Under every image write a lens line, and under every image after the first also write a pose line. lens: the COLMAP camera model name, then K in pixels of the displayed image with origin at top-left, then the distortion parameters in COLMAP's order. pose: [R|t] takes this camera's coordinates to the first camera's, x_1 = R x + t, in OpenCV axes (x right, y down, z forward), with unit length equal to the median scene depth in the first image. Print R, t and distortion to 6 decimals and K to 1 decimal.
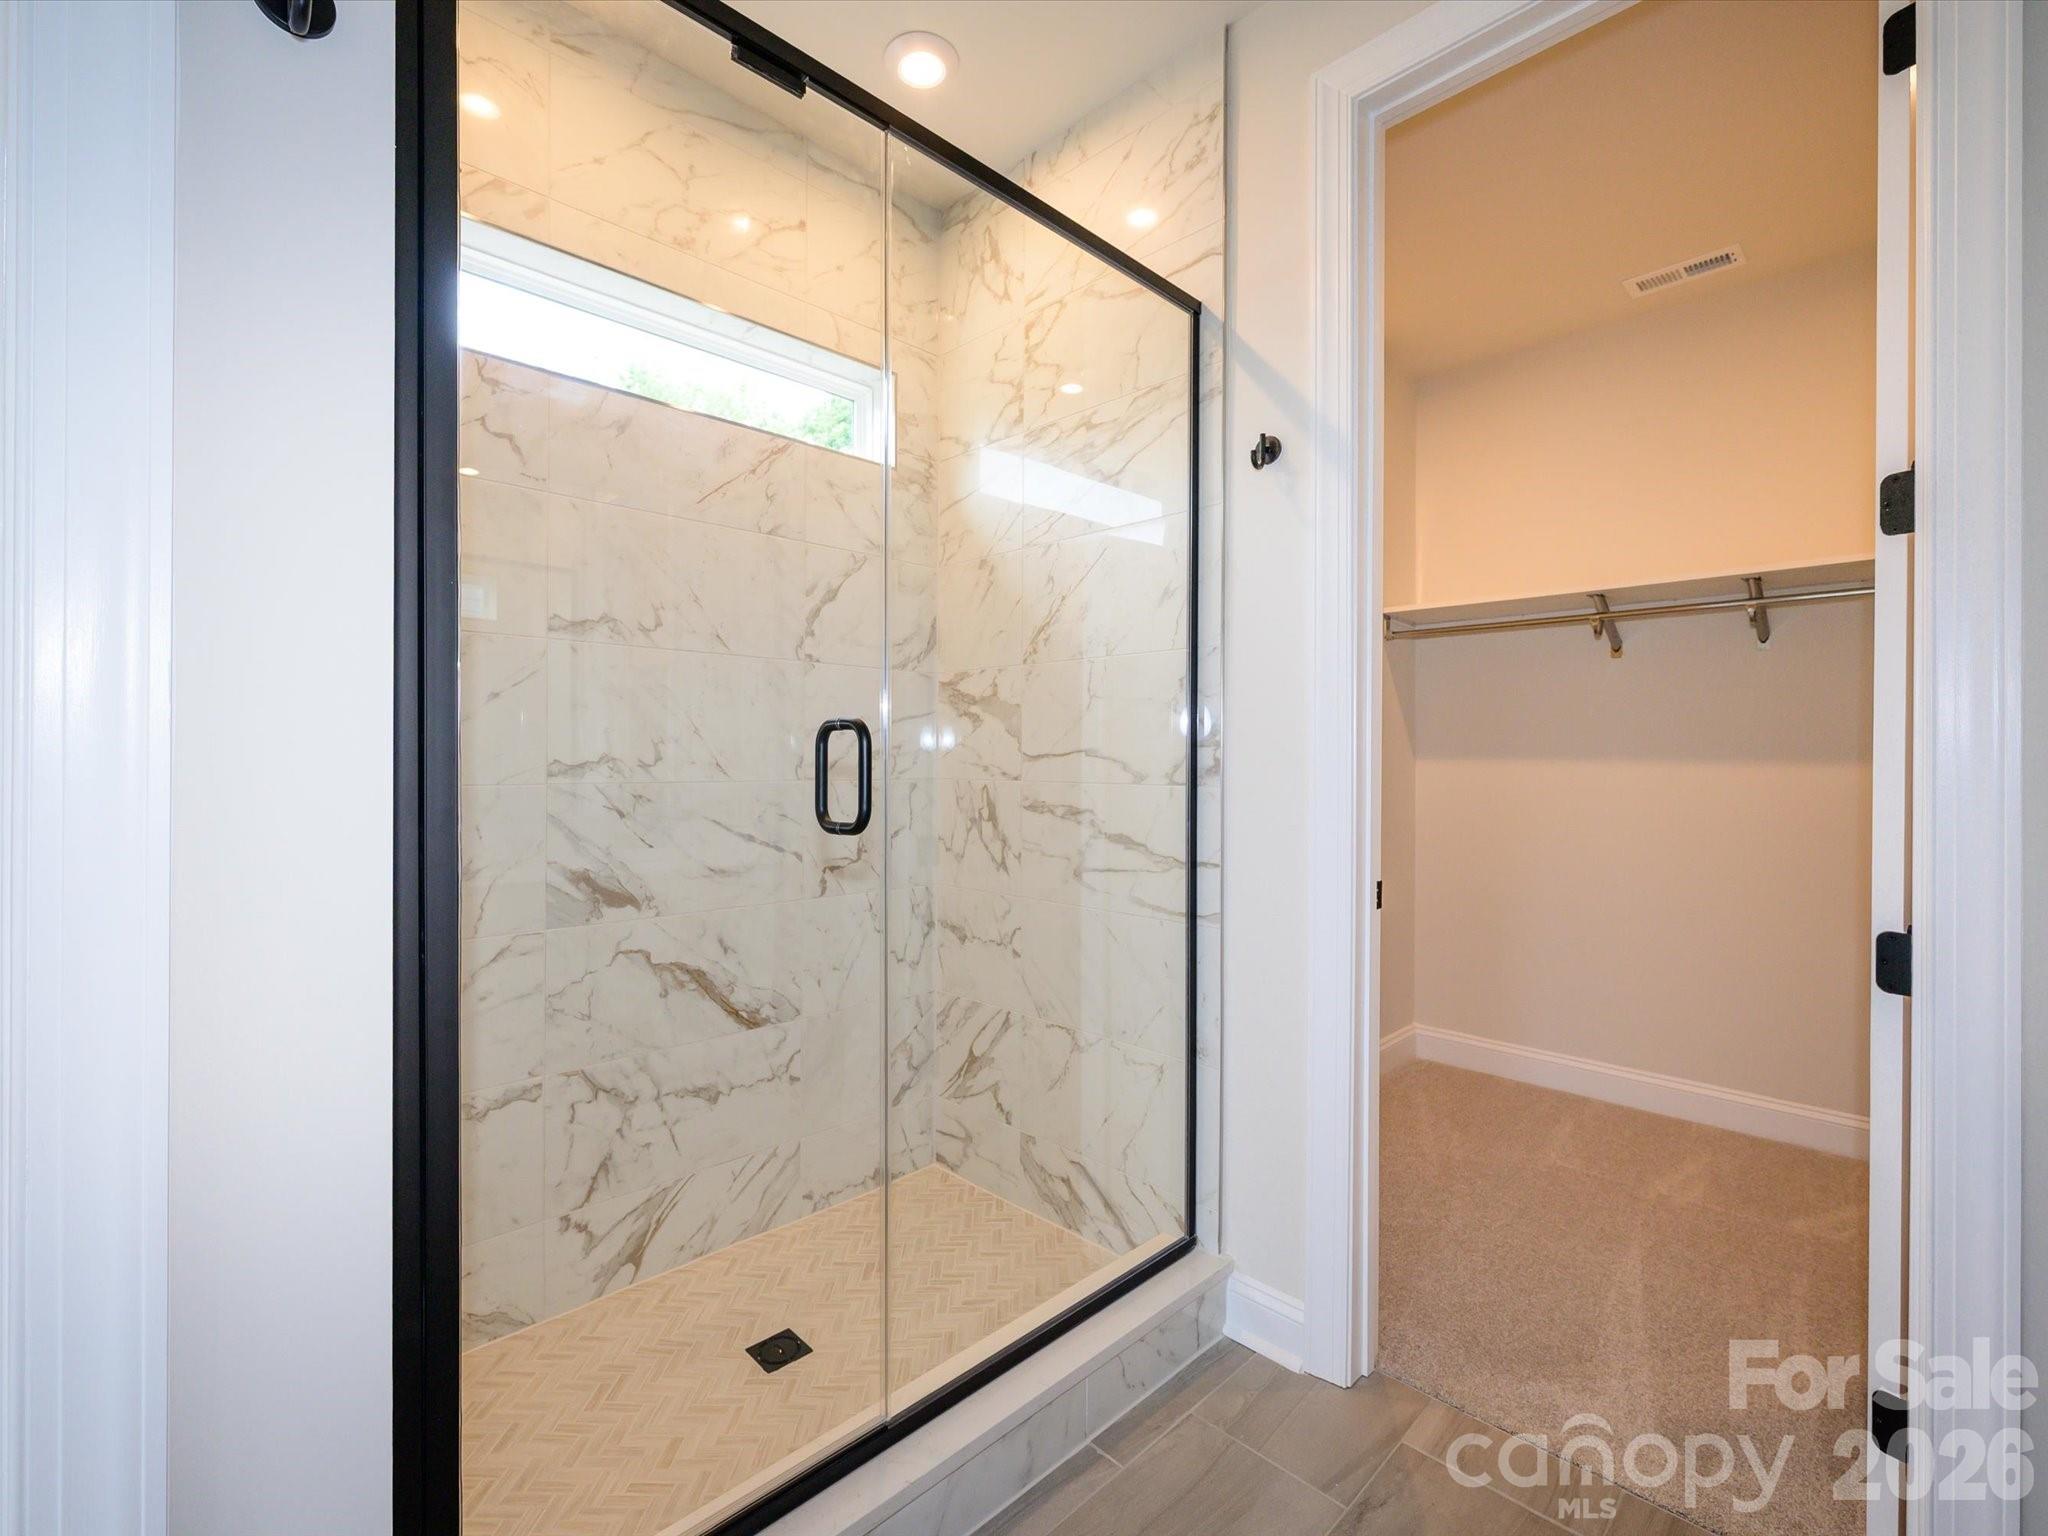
lens RADIAL K [[911.6, 0, 1023.2], [0, 911.6, 761.2], [0, 0, 1]] dist [-0.001082, 0.001158]
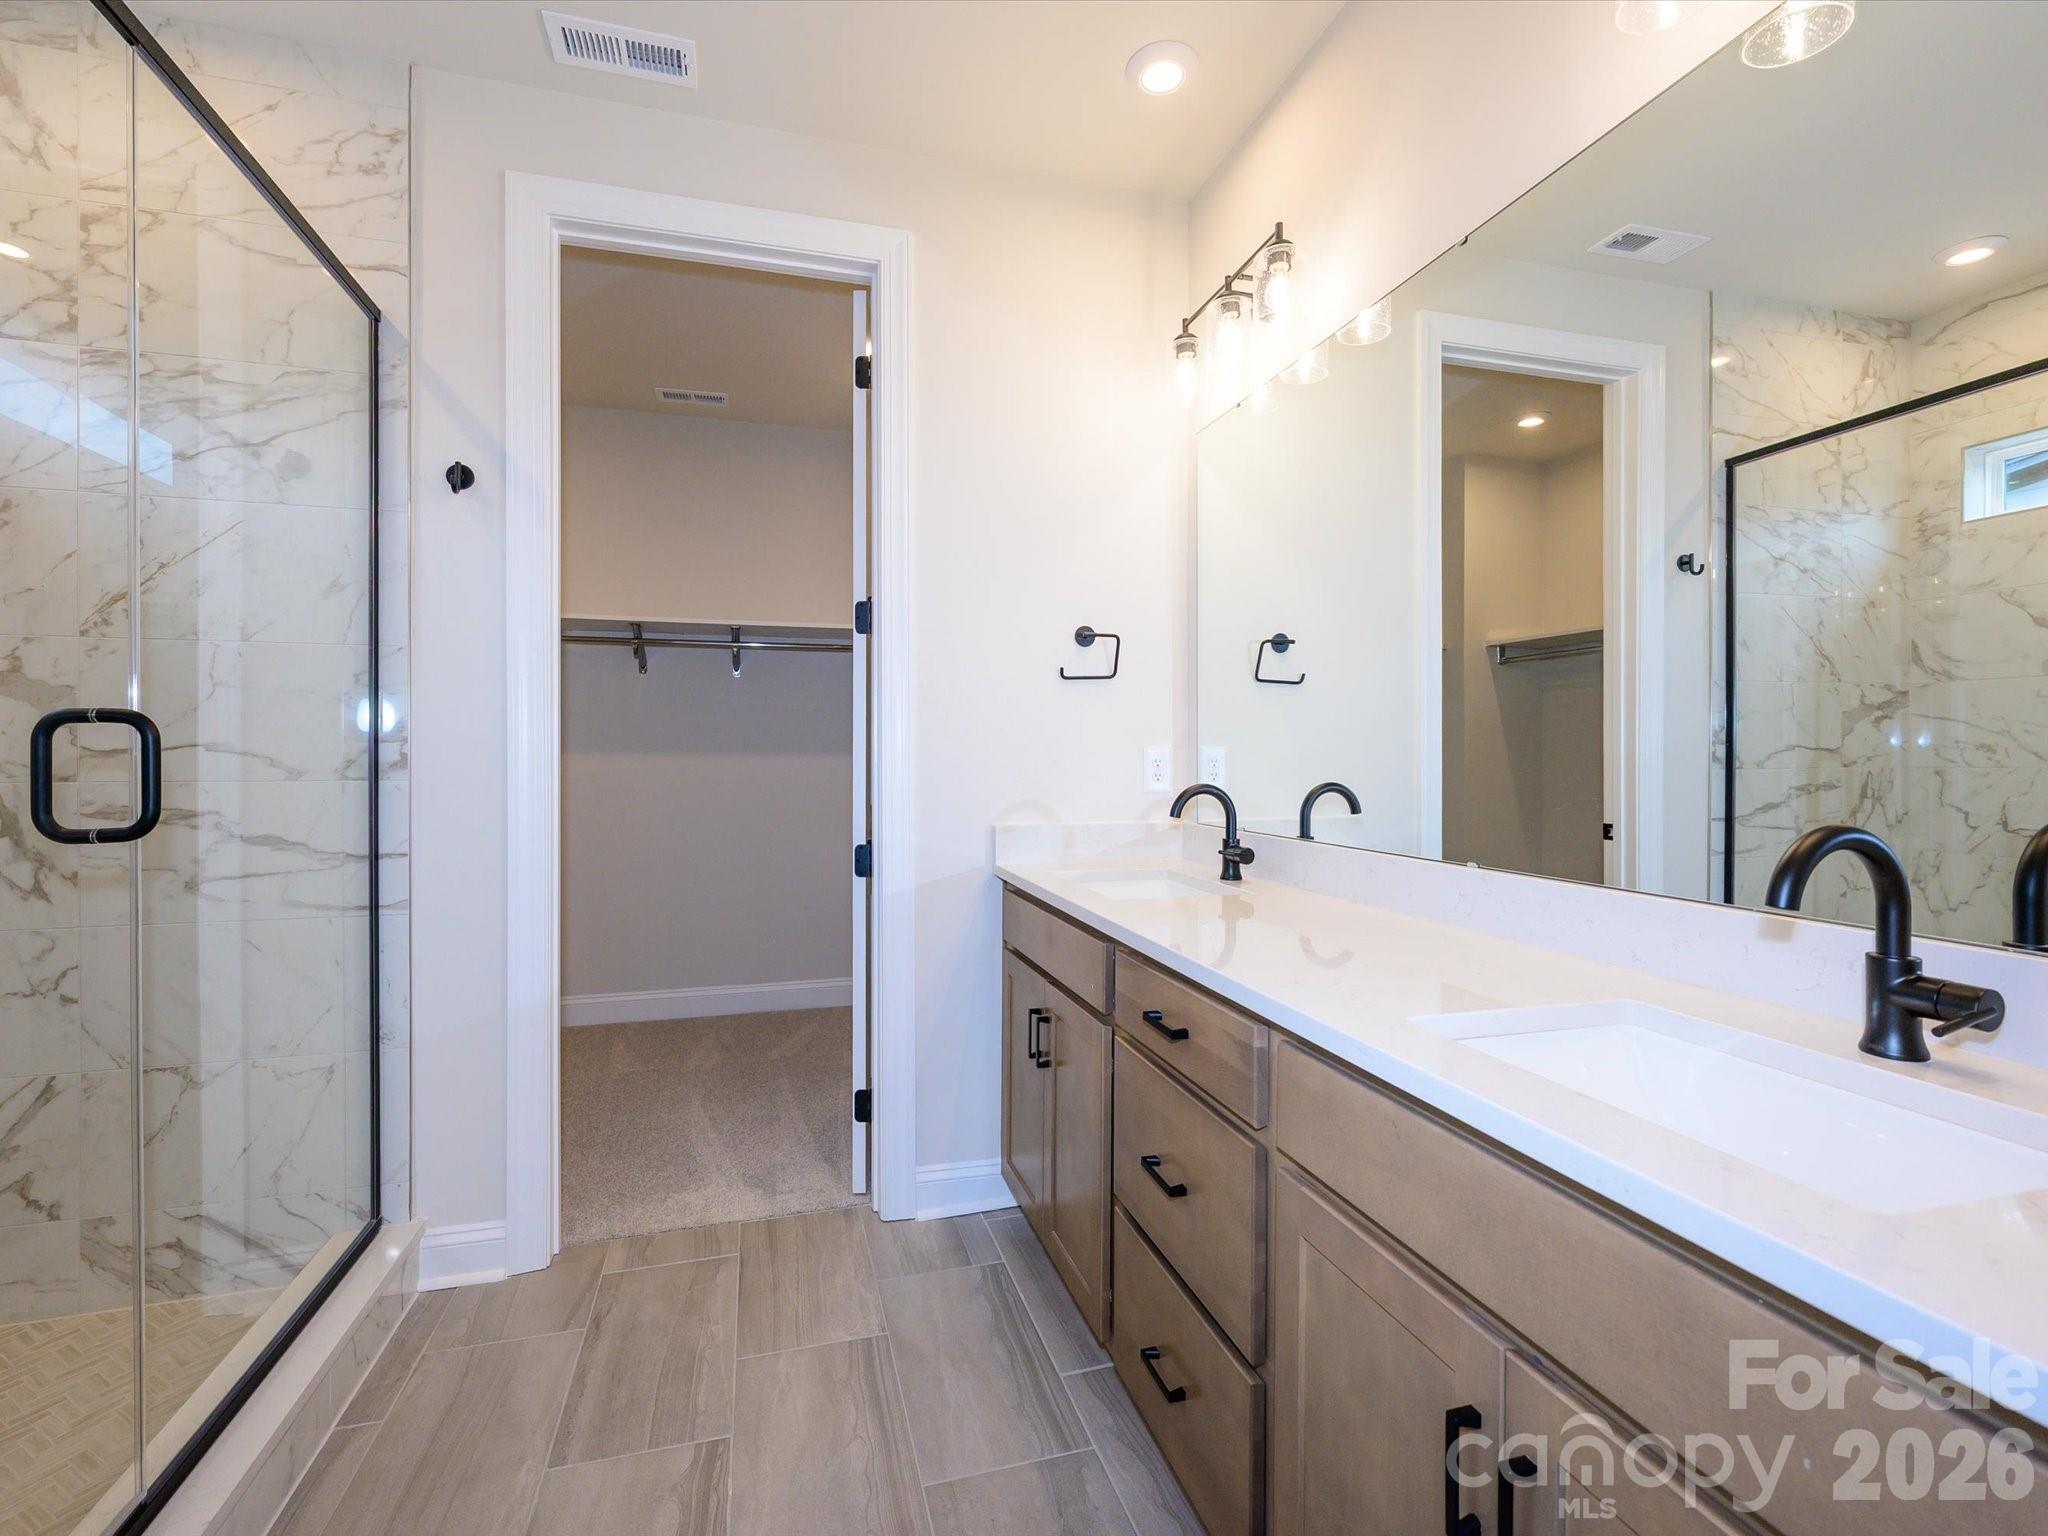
lens RADIAL K [[911.6, 0, 1021.9], [0, 911.6, 754.8], [0, 0, 1]] dist [-0.001082, 0.001158]
pose [[0.476040, -0.004542, 0.879412, -0.360042], [0.003704, 0.999988, 0.003160, -0.002058], [-0.879416, 0.001753, 0.476052, -0.125016]]
